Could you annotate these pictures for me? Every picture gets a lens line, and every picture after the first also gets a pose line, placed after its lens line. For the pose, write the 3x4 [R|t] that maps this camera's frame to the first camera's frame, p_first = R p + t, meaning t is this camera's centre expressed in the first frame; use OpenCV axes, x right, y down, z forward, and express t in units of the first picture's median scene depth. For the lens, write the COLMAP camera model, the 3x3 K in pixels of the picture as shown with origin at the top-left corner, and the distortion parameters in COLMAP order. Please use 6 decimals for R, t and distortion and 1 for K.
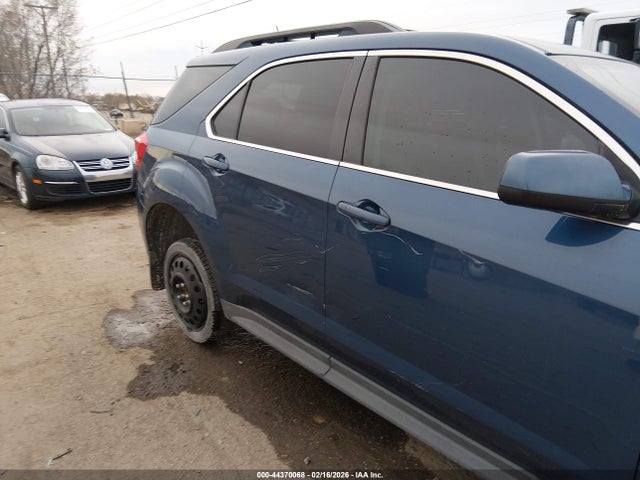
lens RADIAL K [[481.7, 0, 323.0], [0, 481.7, 243.9], [0, 0, 1]] dist [0.075484, -0.120315]
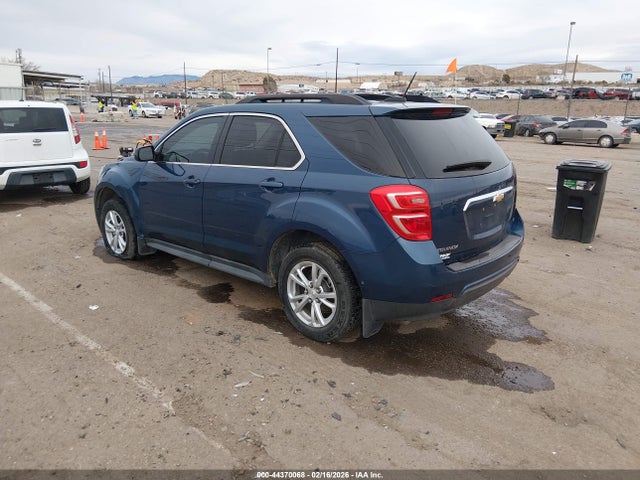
lens RADIAL K [[479.5, 0, 319.8], [0, 479.5, 243.5], [0, 0, 1]] dist [0.070352, -0.110203]
pose [[-0.995589, 0.010526, -0.093234, 0.319204], [-0.040511, 0.848068, 0.528337, -0.953758], [0.084630, 0.529783, -0.843900, 2.911921]]
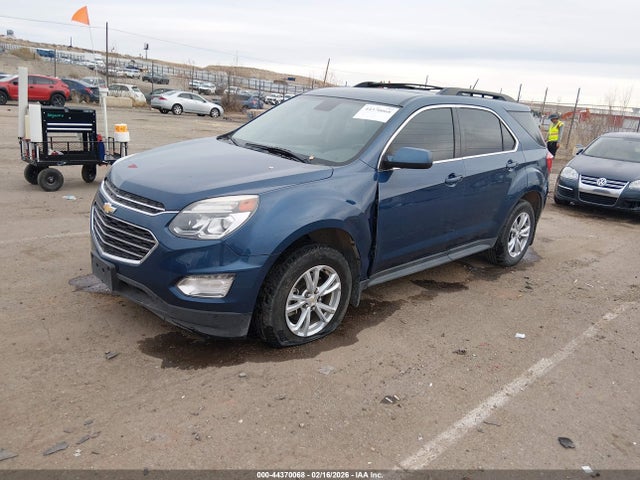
lens RADIAL K [[481.7, 0, 323.0], [0, 481.7, 243.9], [0, 0, 1]] dist [0.075484, -0.120315]
pose [[0.022221, 0.284810, -0.958327, 2.310762], [-0.368404, 0.893441, 0.256984, -0.237652], [0.929400, 0.347341, 0.124778, 0.657271]]
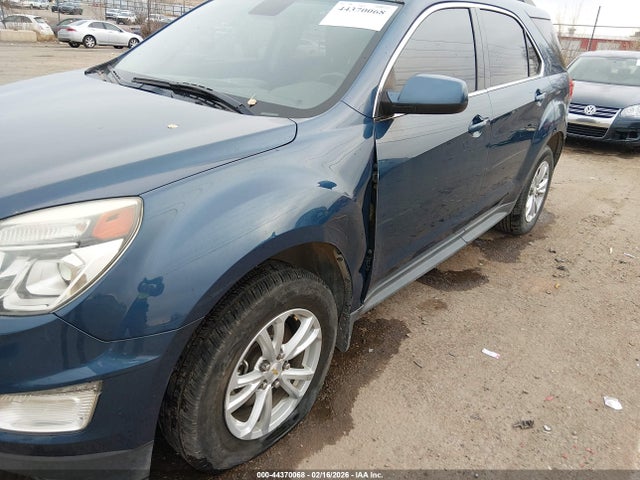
lens RADIAL K [[479.5, 0, 319.8], [0, 479.5, 243.5], [0, 0, 1]] dist [0.070352, -0.110203]
pose [[0.142134, 0.401836, -0.904613, 1.662513], [-0.342293, 0.877464, 0.335995, -0.182025], [0.928781, 0.261887, 0.262263, 0.673168]]
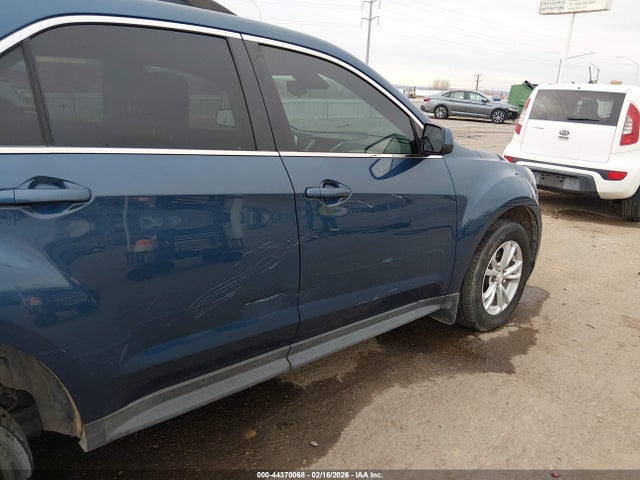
lens RADIAL K [[481.7, 0, 323.0], [0, 481.7, 243.9], [0, 0, 1]] dist [0.075484, -0.120315]
pose [[0.017245, -0.301498, 0.953311, -0.755733], [0.233438, 0.928316, 0.289370, -0.204778], [-0.972219, 0.217549, 0.086390, 0.684585]]
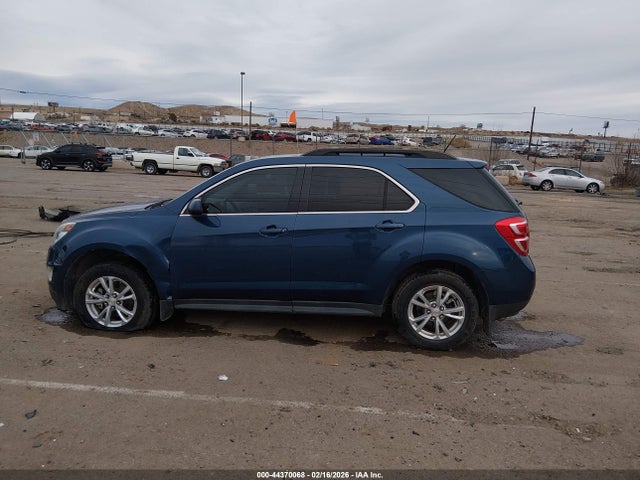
lens RADIAL K [[487.5, 0, 320.0], [0, 487.5, 240.0], [0, 0, 1]] dist [0.082971, -0.130305]
pose [[-0.742155, 0.093816, -0.663629, 1.726674], [-0.219230, 0.901707, 0.372643, -0.869692], [0.633359, 0.422046, -0.648640, 2.541017]]
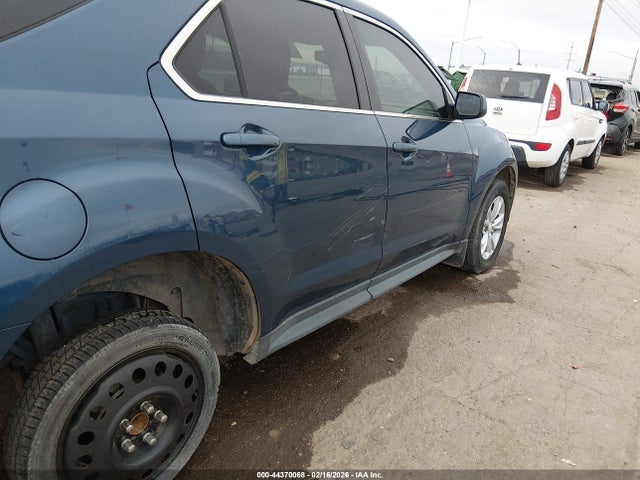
lens RADIAL K [[481.7, 0, 323.0], [0, 481.7, 243.9], [0, 0, 1]] dist [0.075484, -0.120315]
pose [[-0.176150, -0.342407, 0.922892, -0.883801], [0.194330, 0.907004, 0.373604, -0.267557], [-0.964991, 0.245156, -0.093228, 1.032474]]
